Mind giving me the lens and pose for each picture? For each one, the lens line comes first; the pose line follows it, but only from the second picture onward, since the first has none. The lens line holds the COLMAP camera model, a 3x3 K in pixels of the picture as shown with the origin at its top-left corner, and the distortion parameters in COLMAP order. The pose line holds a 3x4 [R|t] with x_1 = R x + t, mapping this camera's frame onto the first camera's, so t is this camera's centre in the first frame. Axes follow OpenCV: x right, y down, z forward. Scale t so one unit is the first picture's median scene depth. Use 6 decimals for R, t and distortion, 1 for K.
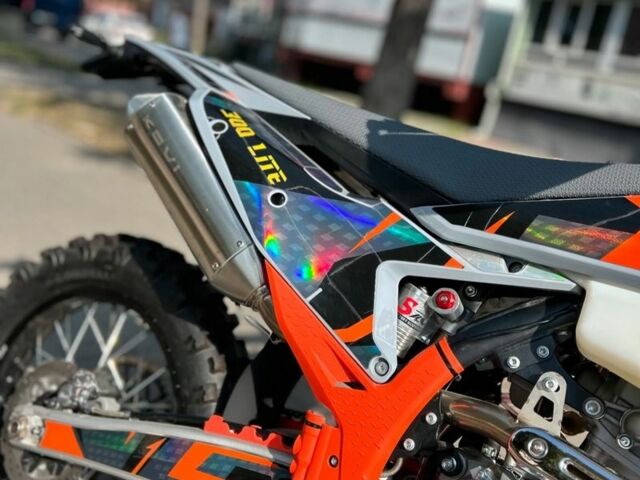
lens RADIAL K [[632.1, 0, 353.9], [0, 632.1, 248.6], [0, 0, 1]] dist [0.051143, -0.152315]
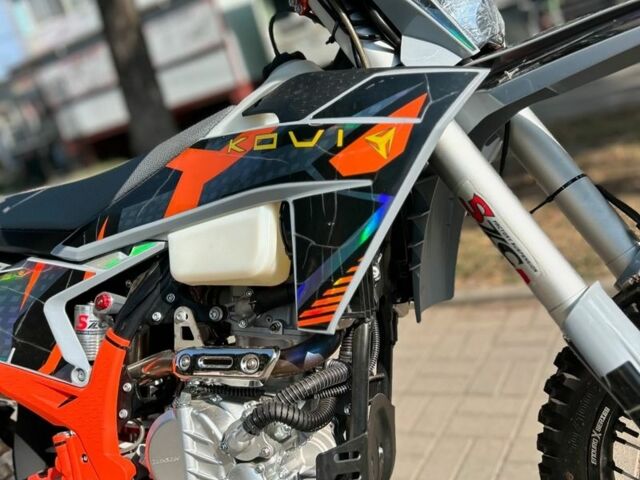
lens RADIAL K [[632.1, 0, 353.9], [0, 632.1, 248.6], [0, 0, 1]] dist [0.051143, -0.152315]
pose [[0.835365, -0.523489, 0.167707, 0.399847], [0.523095, 0.850798, 0.050136, 0.185609], [-0.168931, 0.045845, 0.984561, -0.332707]]
